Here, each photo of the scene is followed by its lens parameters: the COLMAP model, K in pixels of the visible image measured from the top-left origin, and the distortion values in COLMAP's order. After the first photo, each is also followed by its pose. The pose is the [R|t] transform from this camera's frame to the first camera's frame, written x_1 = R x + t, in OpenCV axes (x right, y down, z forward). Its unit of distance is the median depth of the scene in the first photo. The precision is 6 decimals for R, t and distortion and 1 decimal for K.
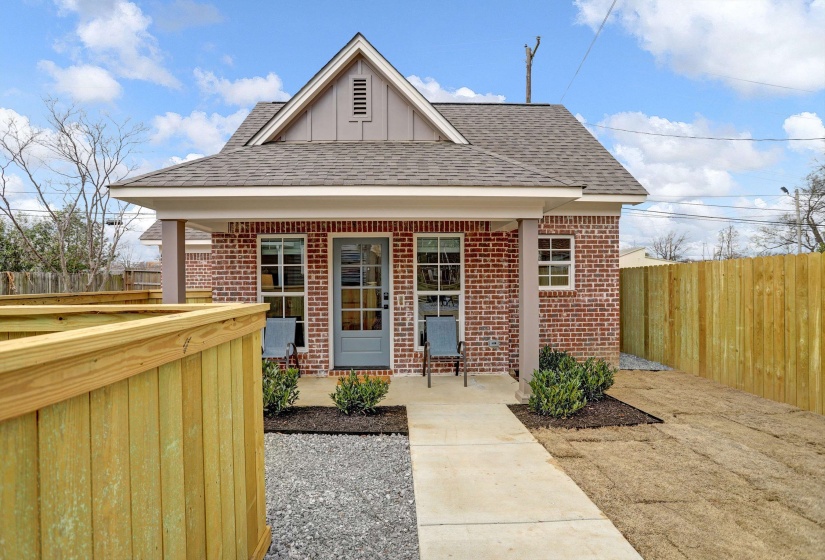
lens RADIAL K [[408.8, 0, 417.0], [0, 408.8, 282.8], [0, 0, 1]] dist [-0.055317, 0.022094]
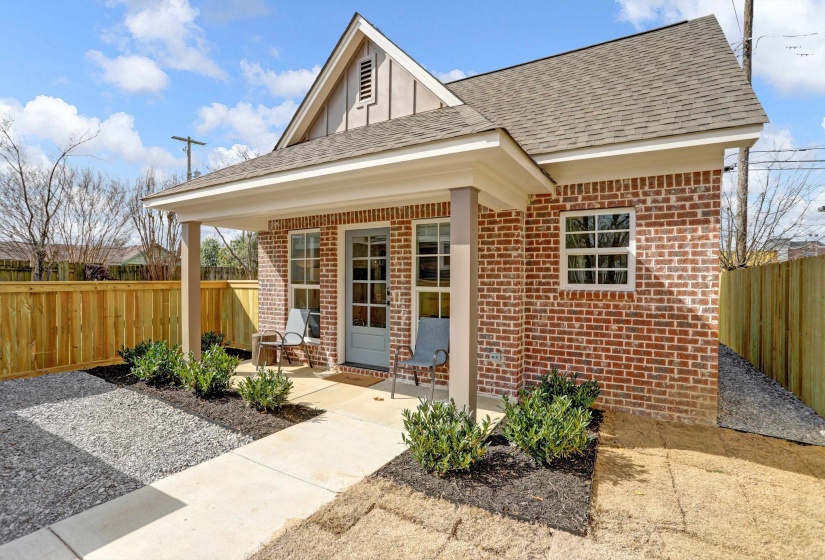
lens RADIAL K [[408.8, 0, 400.4], [0, 408.8, 279.0], [0, 0, 1]] dist [-0.055317, 0.022094]
pose [[0.829827, 0.014443, -0.557834, 0.460854], [-0.013588, 0.999892, 0.005675, -0.000547], [0.557856, 0.002871, 0.829933, 0.262465]]
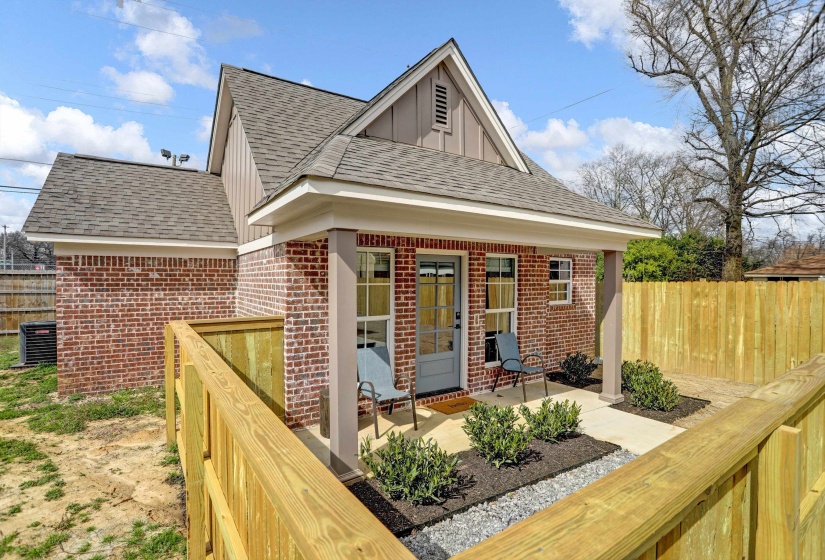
lens RADIAL K [[408.8, 0, 409.1], [0, 408.8, 282.4], [0, 0, 1]] dist [-0.055317, 0.022094]
pose [[0.852508, 0.003151, 0.522704, -0.696661], [-0.006657, 0.999966, 0.004829, -0.051541], [-0.522672, -0.007596, 0.852500, 0.234178]]
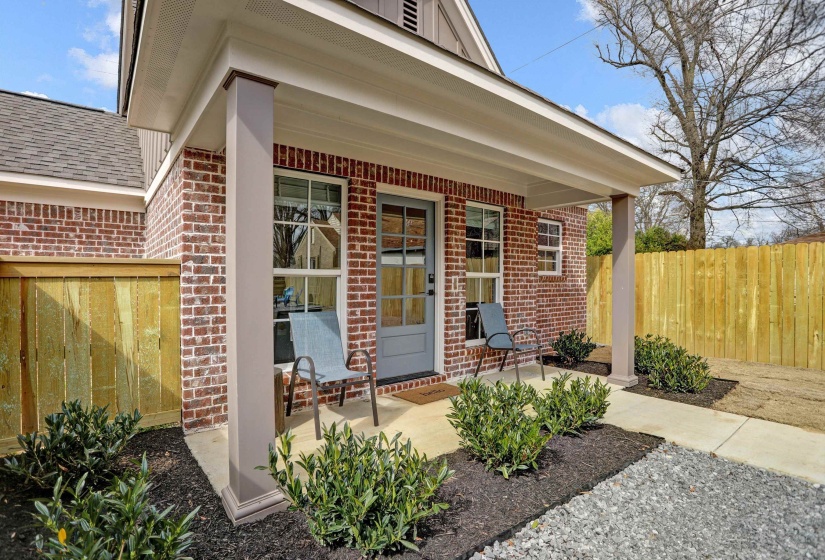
lens RADIAL K [[408.8, 0, 408.6], [0, 408.8, 280.1], [0, 0, 1]] dist [-0.055317, 0.022094]
pose [[0.804208, 0.010066, 0.594263, -0.569108], [-0.004793, 0.999934, -0.010452, 0.044661], [-0.594329, 0.005557, 0.804203, 0.423088]]
